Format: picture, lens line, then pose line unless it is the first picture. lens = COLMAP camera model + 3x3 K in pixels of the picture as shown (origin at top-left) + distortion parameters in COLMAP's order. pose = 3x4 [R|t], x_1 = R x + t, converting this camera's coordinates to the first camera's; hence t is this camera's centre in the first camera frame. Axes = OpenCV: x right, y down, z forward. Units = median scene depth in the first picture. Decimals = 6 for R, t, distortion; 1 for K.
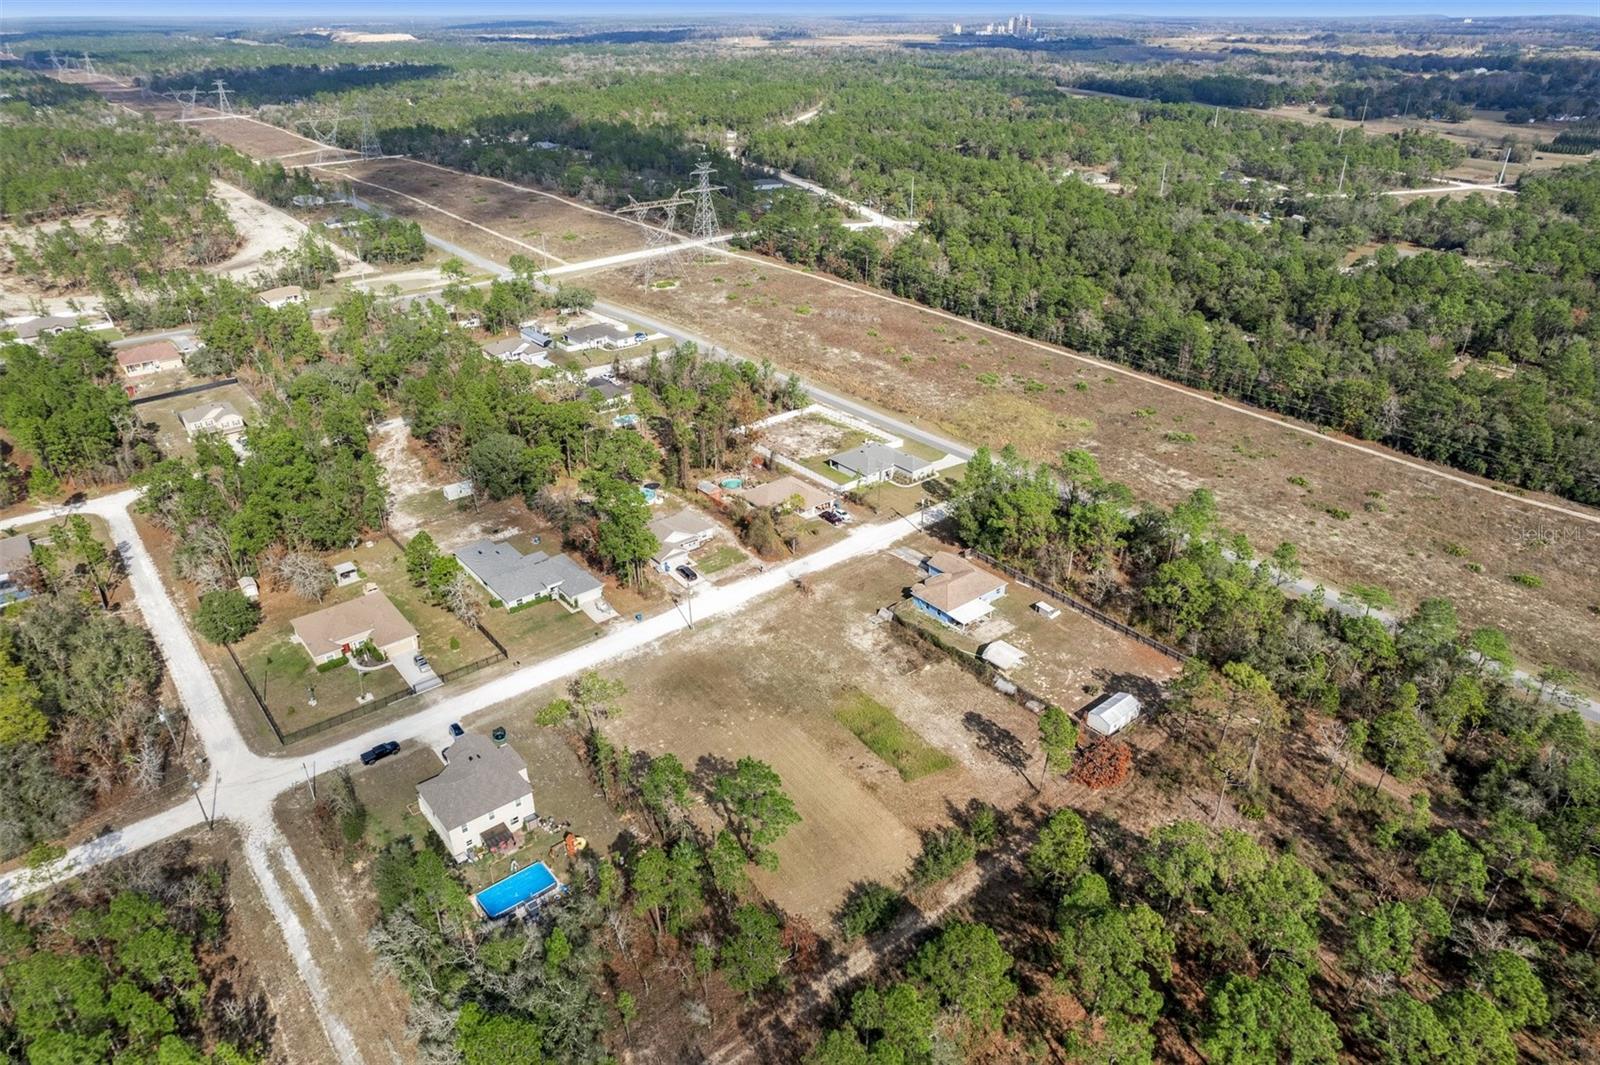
lens RADIAL K [[1026.8, 0, 802.4], [0, 1026.8, 532.5], [0, 0, 1]] dist [-0.072486, 0.056161]
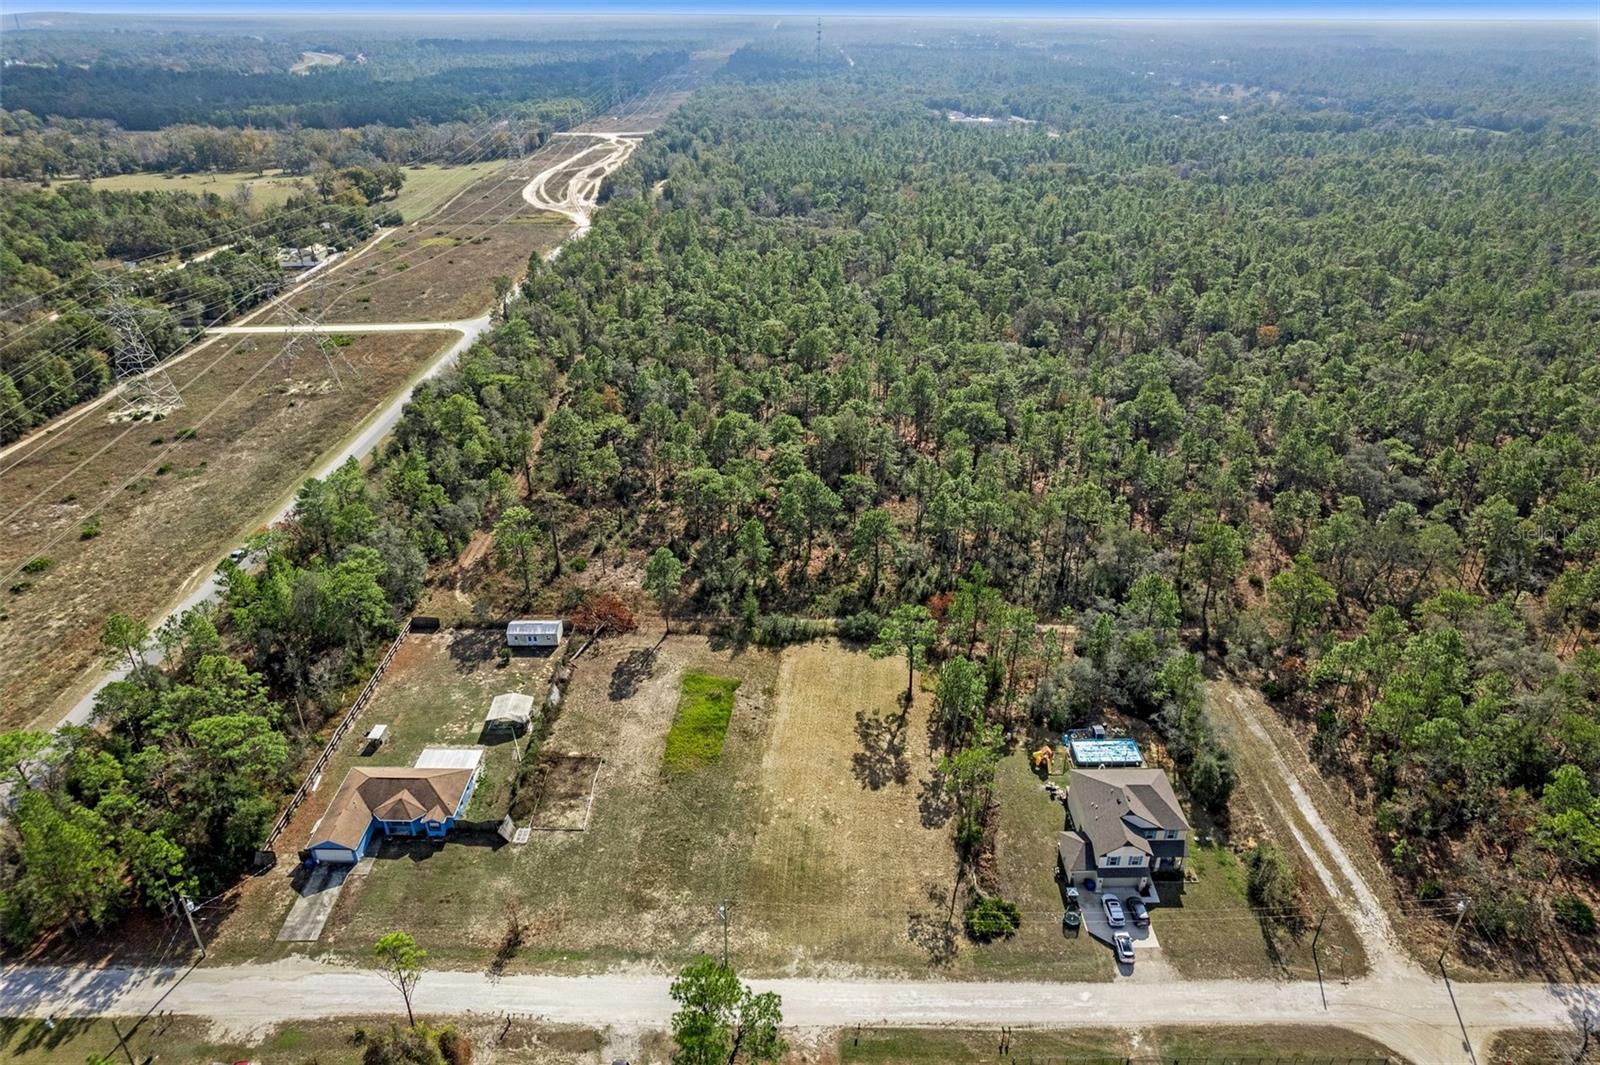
lens RADIAL K [[1022.7, 0, 803.7], [0, 1022.7, 540.6], [0, 0, 1]] dist [-0.071369, 0.059630]
pose [[-0.771875, -0.299360, 0.560885, -0.339486], [0.290621, 0.618508, 0.730060, -0.409606], [-0.565463, 0.726520, -0.390410, 0.850456]]
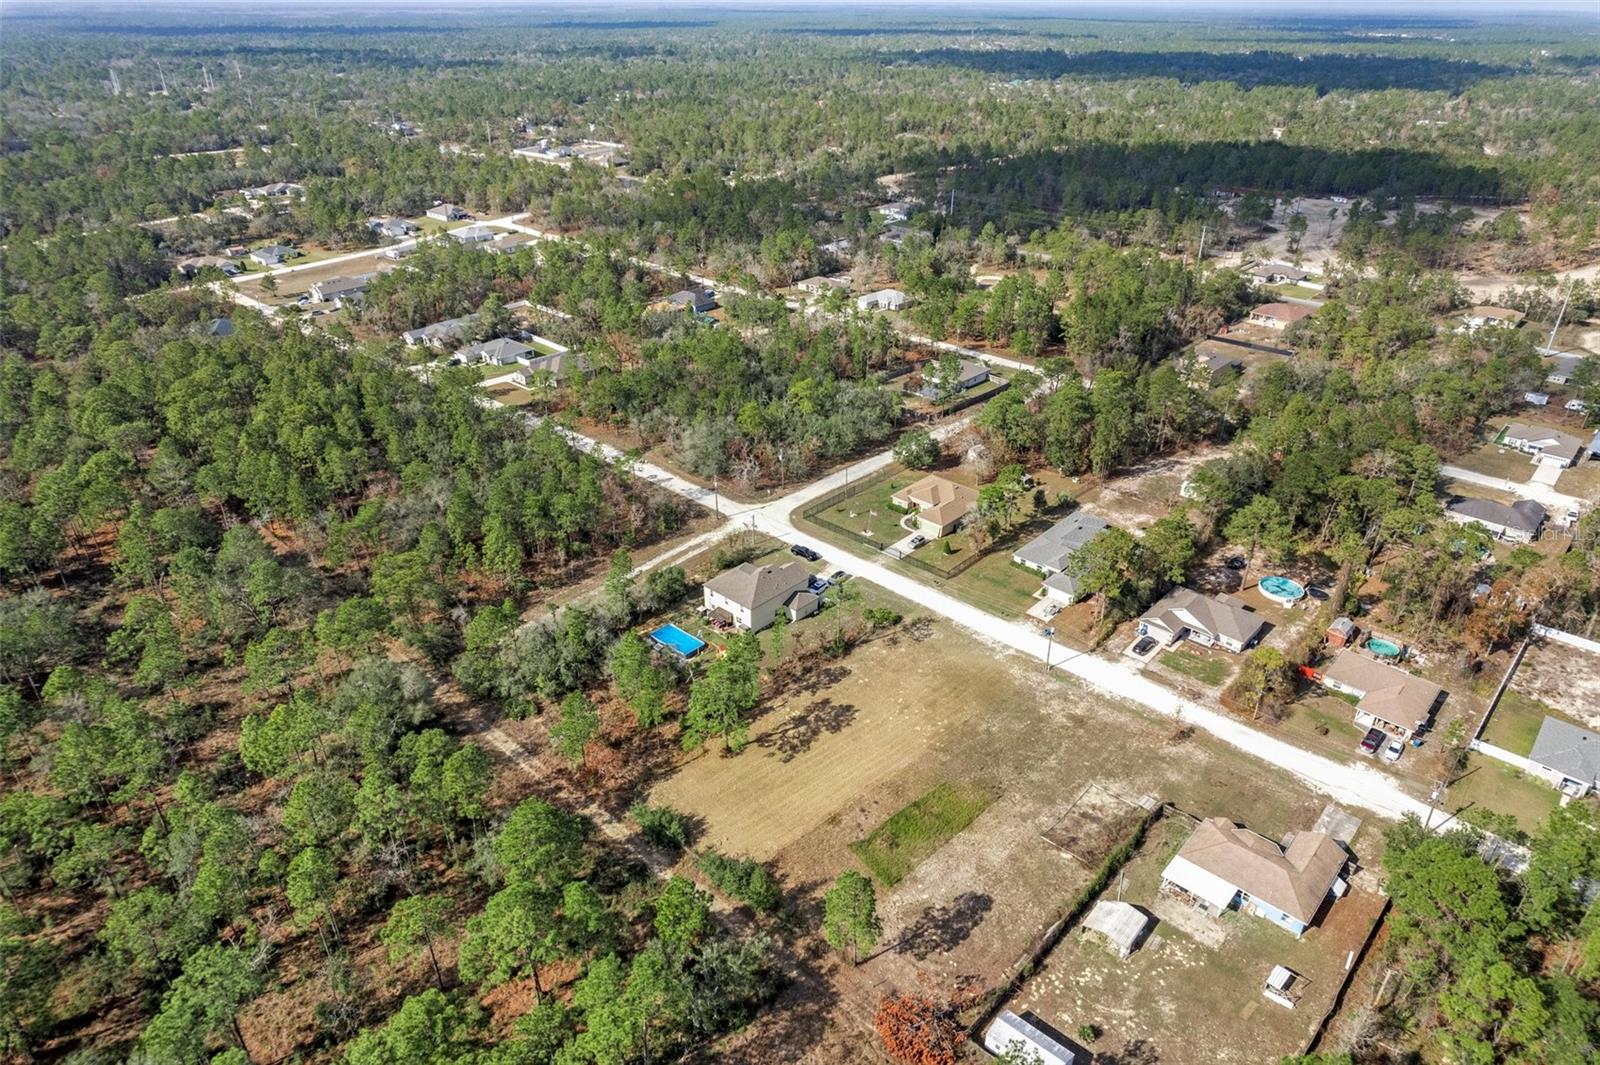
lens RADIAL K [[1022.7, 0, 803.7], [0, 1022.7, 540.6], [0, 0, 1]] dist [-0.071369, 0.059630]
pose [[0.142144, 0.475096, -0.868377, 0.505875], [-0.464595, 0.806671, 0.365286, -0.194858], [0.874040, 0.351520, 0.335391, 0.375908]]
